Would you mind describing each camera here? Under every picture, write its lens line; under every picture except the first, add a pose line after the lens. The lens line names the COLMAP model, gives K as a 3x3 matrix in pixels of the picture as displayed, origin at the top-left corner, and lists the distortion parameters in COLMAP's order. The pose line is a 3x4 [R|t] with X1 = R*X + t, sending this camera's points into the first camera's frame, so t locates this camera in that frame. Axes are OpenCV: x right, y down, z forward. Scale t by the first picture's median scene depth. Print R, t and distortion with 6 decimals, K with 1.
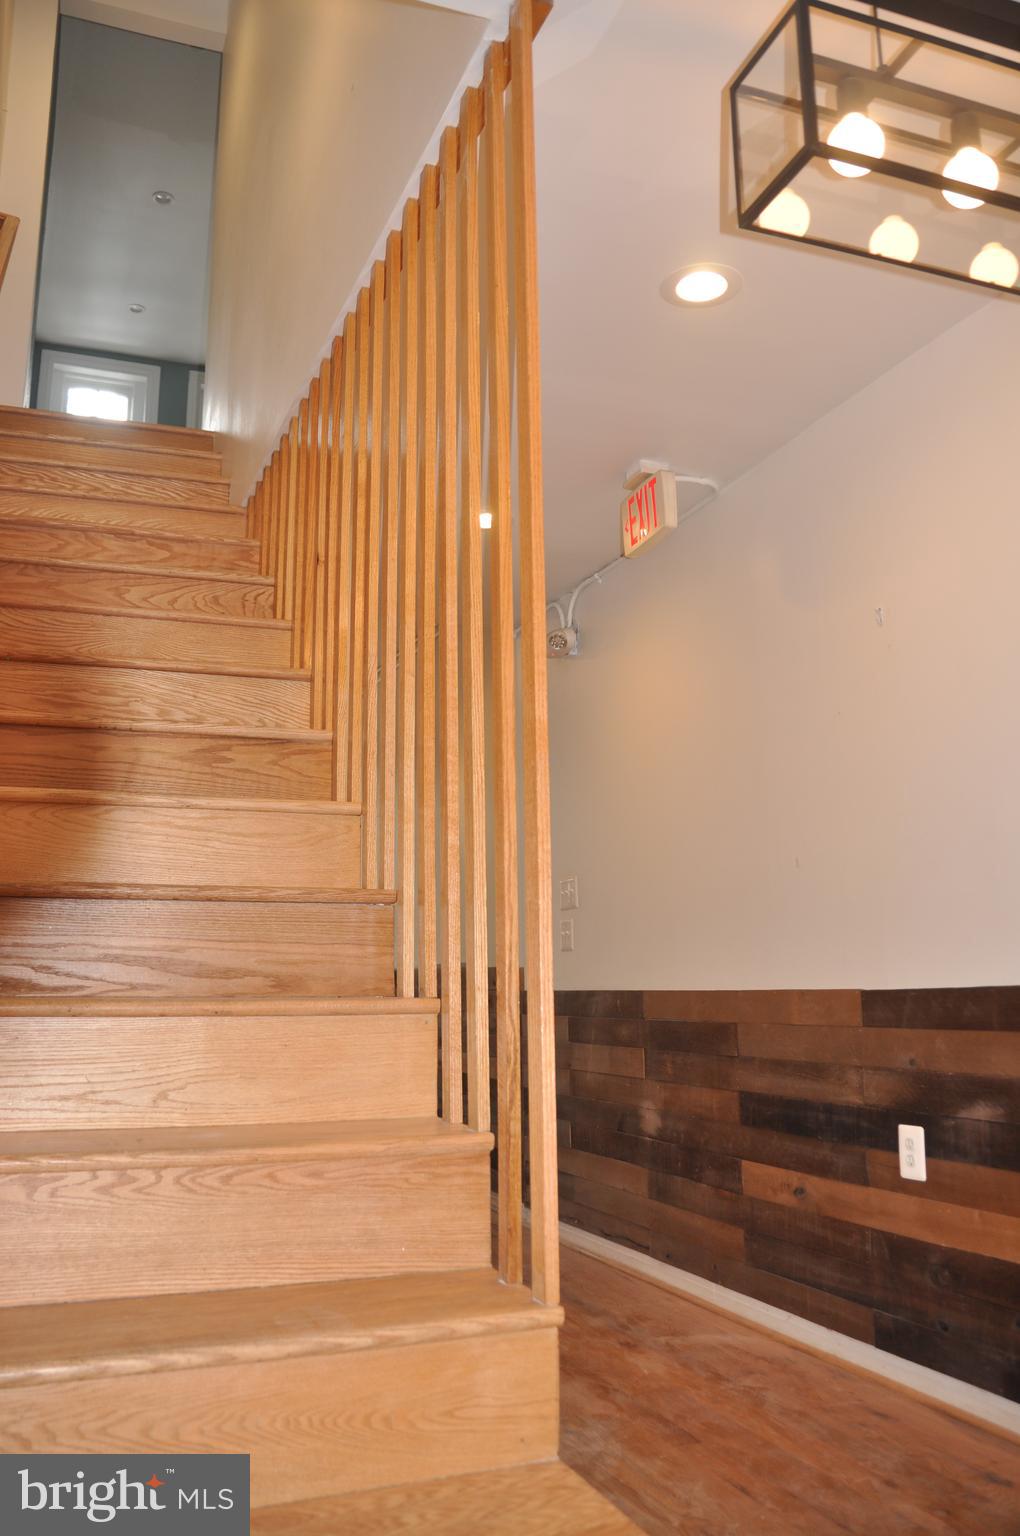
lens RADIAL K [[1234.6, 0, 510.0], [0, 1234.6, 768.0], [0, 0, 1]] dist [-0.175422, 0.145119]
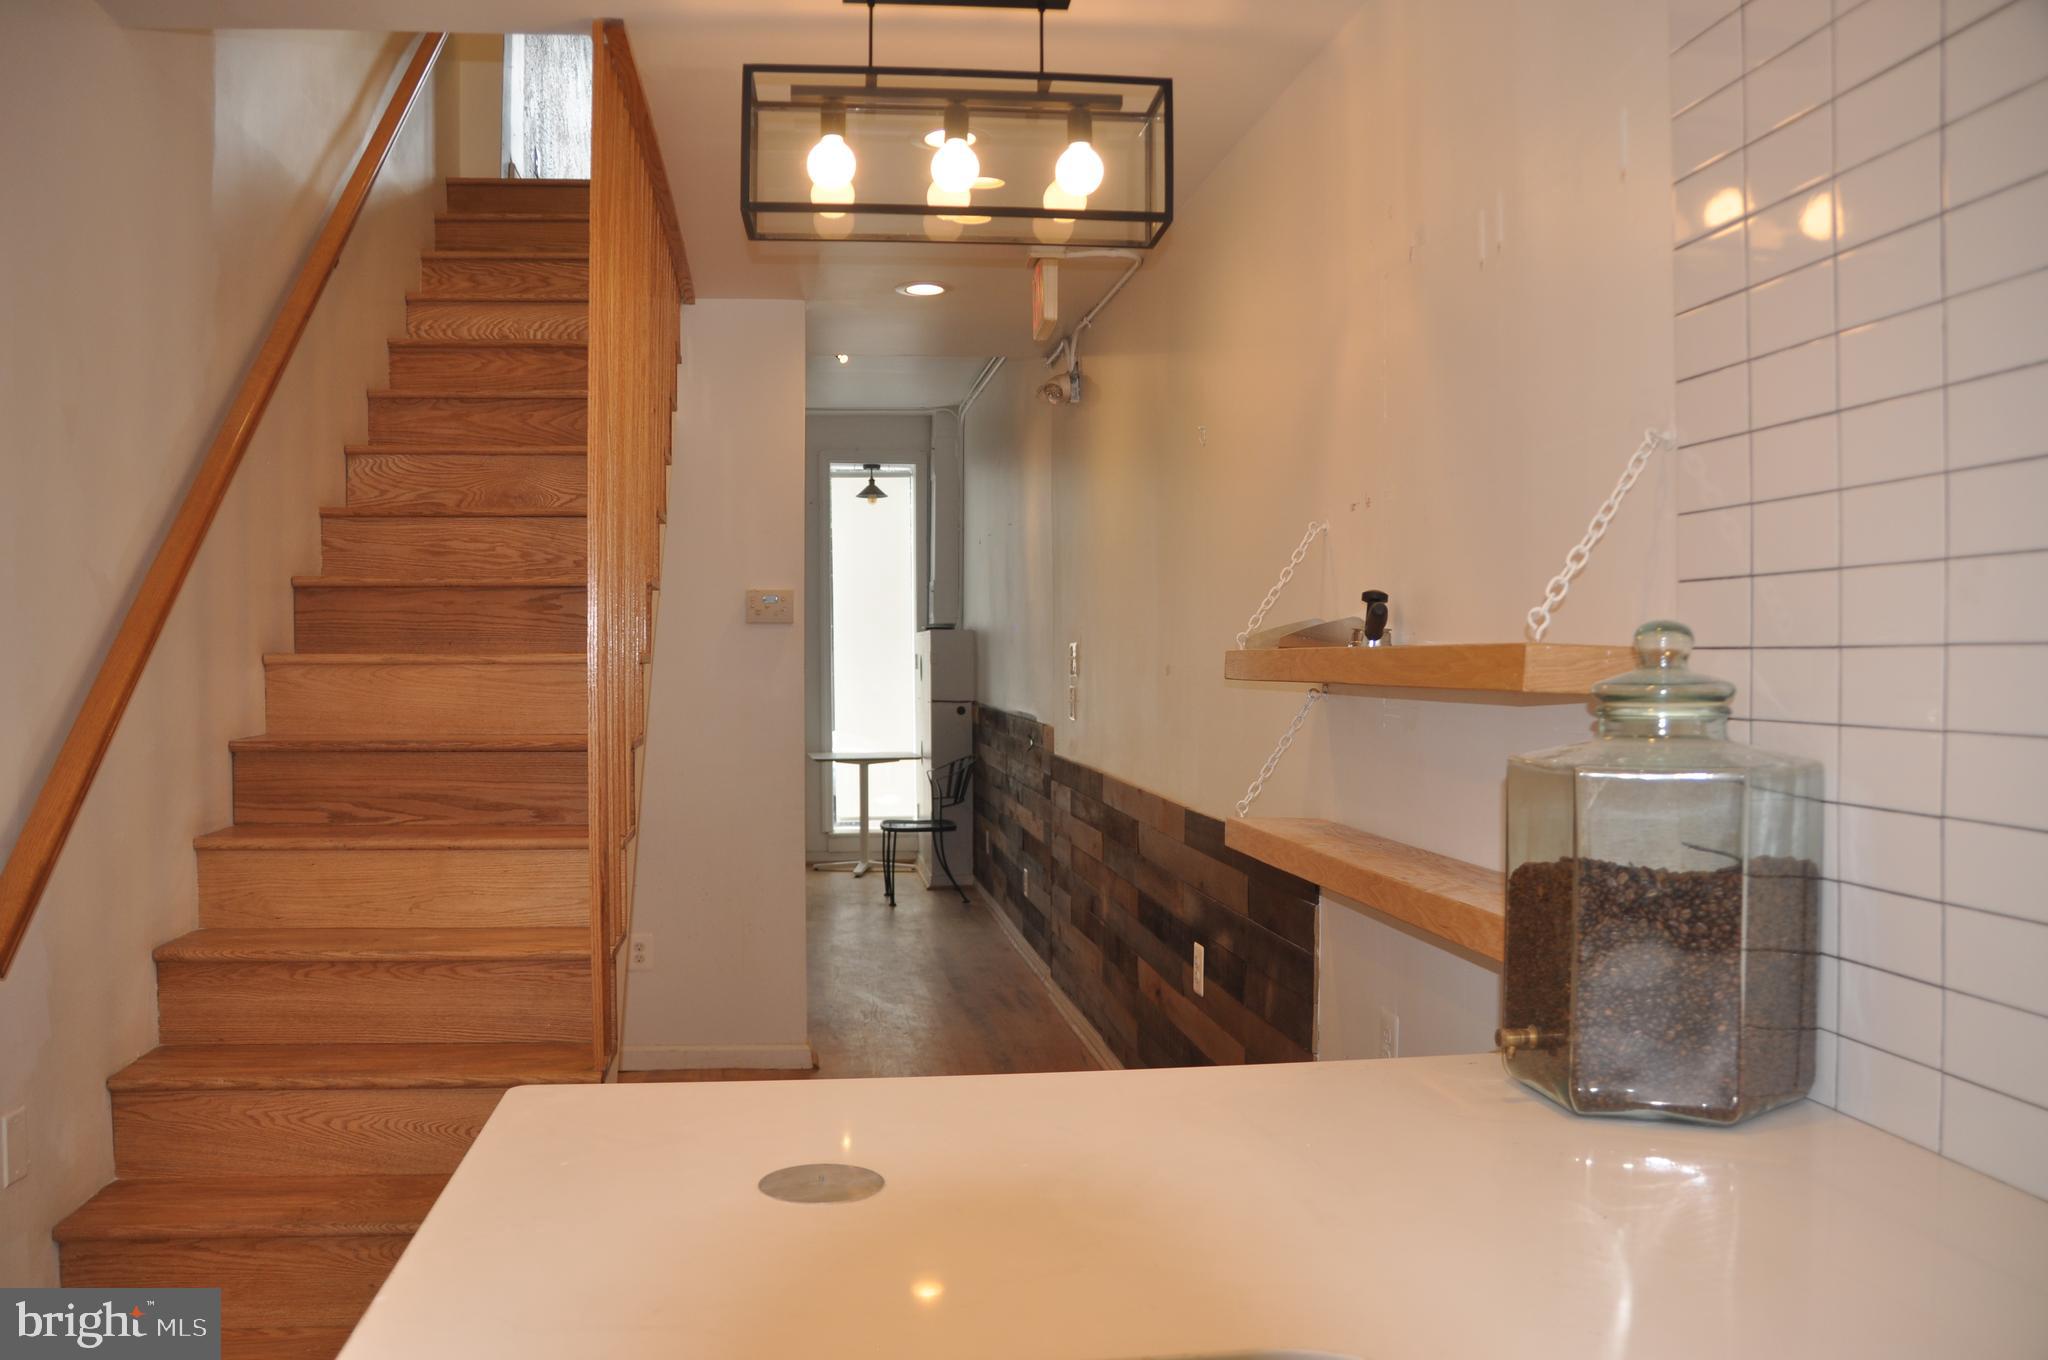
lens RADIAL K [[1601.8, 0, 1016.1], [0, 1601.8, 701.1], [0, 0, 1]] dist [-0.185439, 0.136836]
pose [[0.973144, 0.020486, -0.229286, 0.585043], [0.024784, 0.980919, 0.192832, -0.213392], [0.228861, -0.193336, 0.954067, -0.377707]]
